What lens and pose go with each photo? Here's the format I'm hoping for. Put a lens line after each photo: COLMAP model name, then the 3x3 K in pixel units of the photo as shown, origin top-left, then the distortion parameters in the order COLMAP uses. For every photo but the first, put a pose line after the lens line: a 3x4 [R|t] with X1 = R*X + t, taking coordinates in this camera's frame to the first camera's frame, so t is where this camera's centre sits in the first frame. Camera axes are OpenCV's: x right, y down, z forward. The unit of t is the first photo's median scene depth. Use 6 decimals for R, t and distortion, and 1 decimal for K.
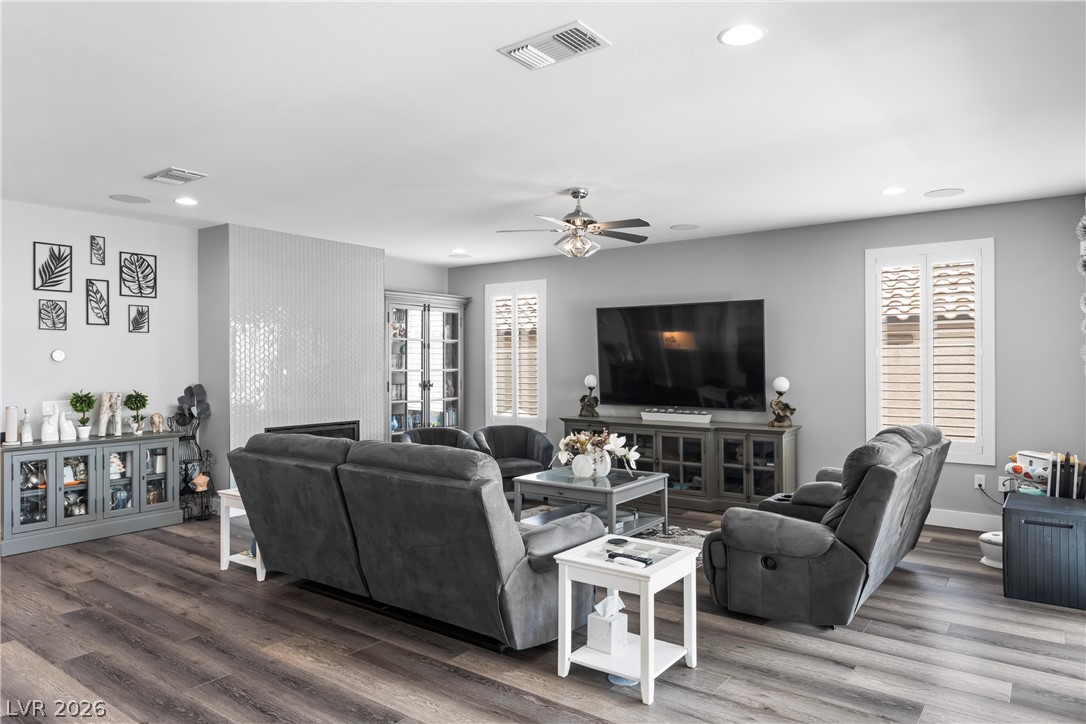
lens RADIAL K [[698.9, 0, 538.1], [0, 698.9, 357.8], [0, 0, 1]] dist [0.001171, 0.000626]
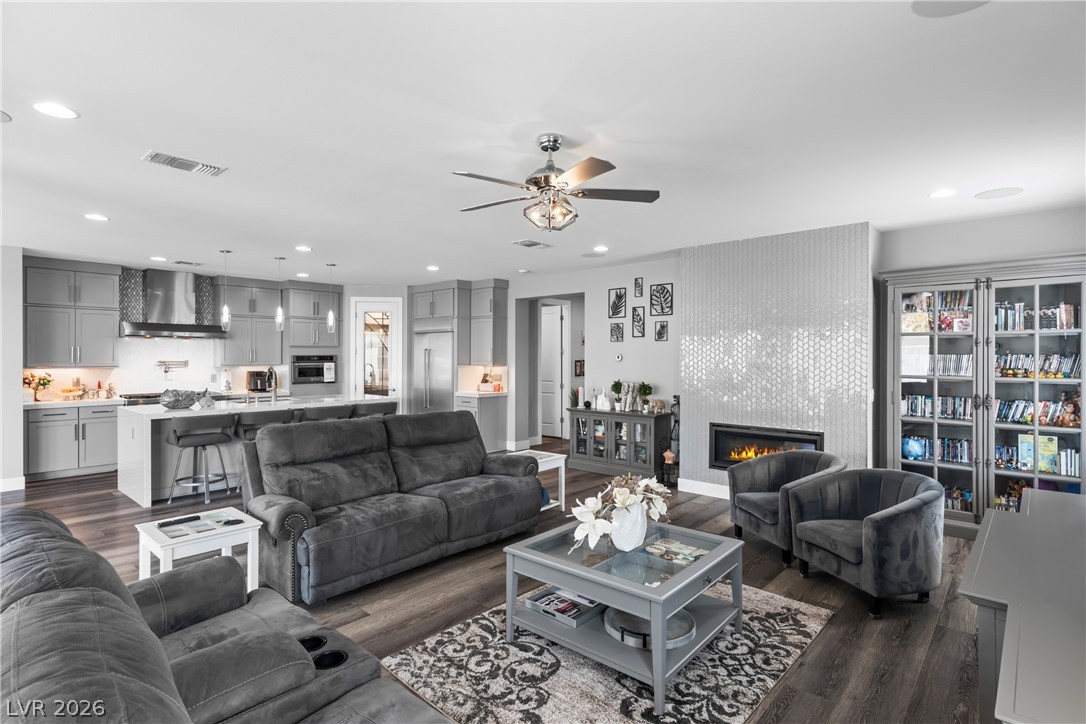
lens RADIAL K [[543.2, 0, 543.4], [0, 543.2, 354.3], [0, 0, 1]] dist [-0.001256, 0.001512]
pose [[-0.080518, -0.004686, -0.996742, 0.570625], [-0.000356, 0.999989, -0.004672, -0.004358], [0.996753, -0.000021, -0.080519, 0.925122]]
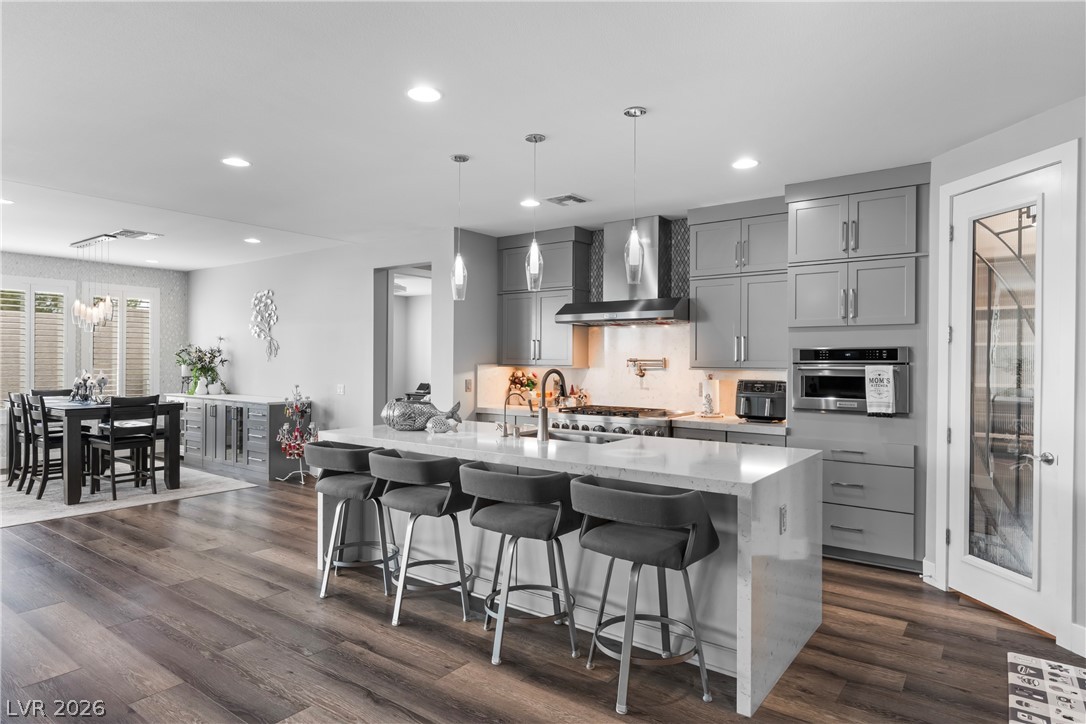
lens RADIAL K [[632.2, 0, 547.3], [0, 632.2, 360.0], [0, 0, 1]] dist [-0.003498, -0.000676]
pose [[-0.999921, -0.006430, -0.010782, -0.543277], [-0.006429, 0.999979, -0.000158, 0.008749], [0.010783, -0.000088, -0.999942, 0.905725]]
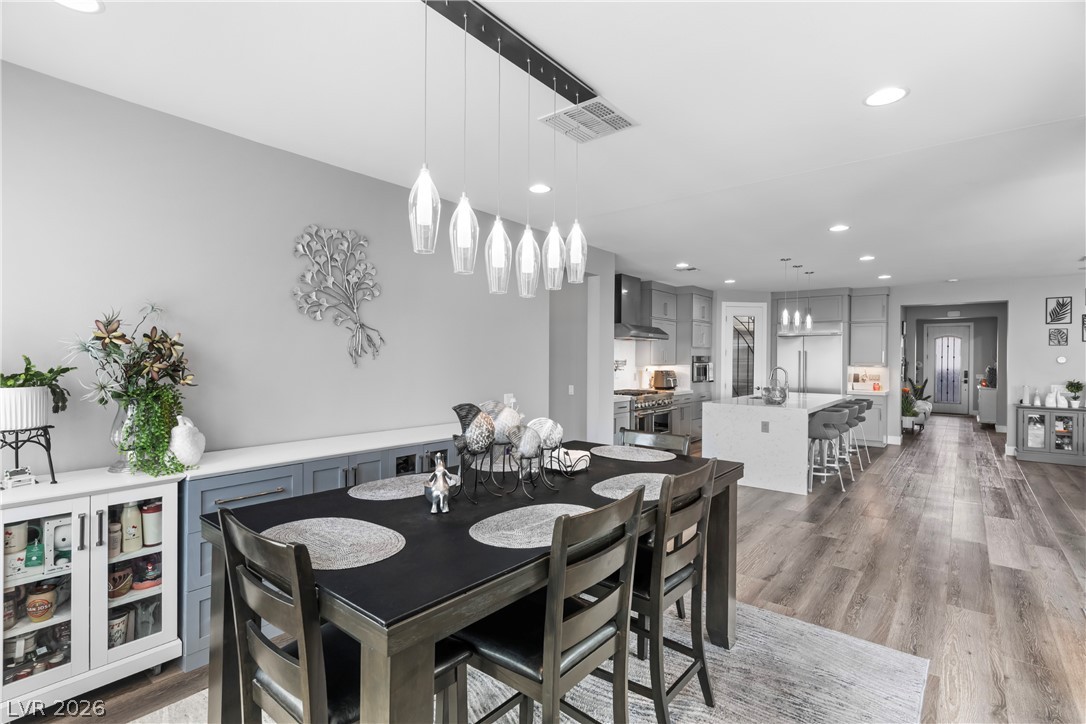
lens RADIAL K [[519.1, 0, 540.6], [0, 519.1, 358.9], [0, 0, 1]] dist [-0.000687, 0.000427]
pose [[-0.035166, -0.000670, -0.999381, 0.677203], [-0.007287, 0.999973, -0.000414, 0.004872], [0.999355, 0.007268, -0.035170, -0.276937]]
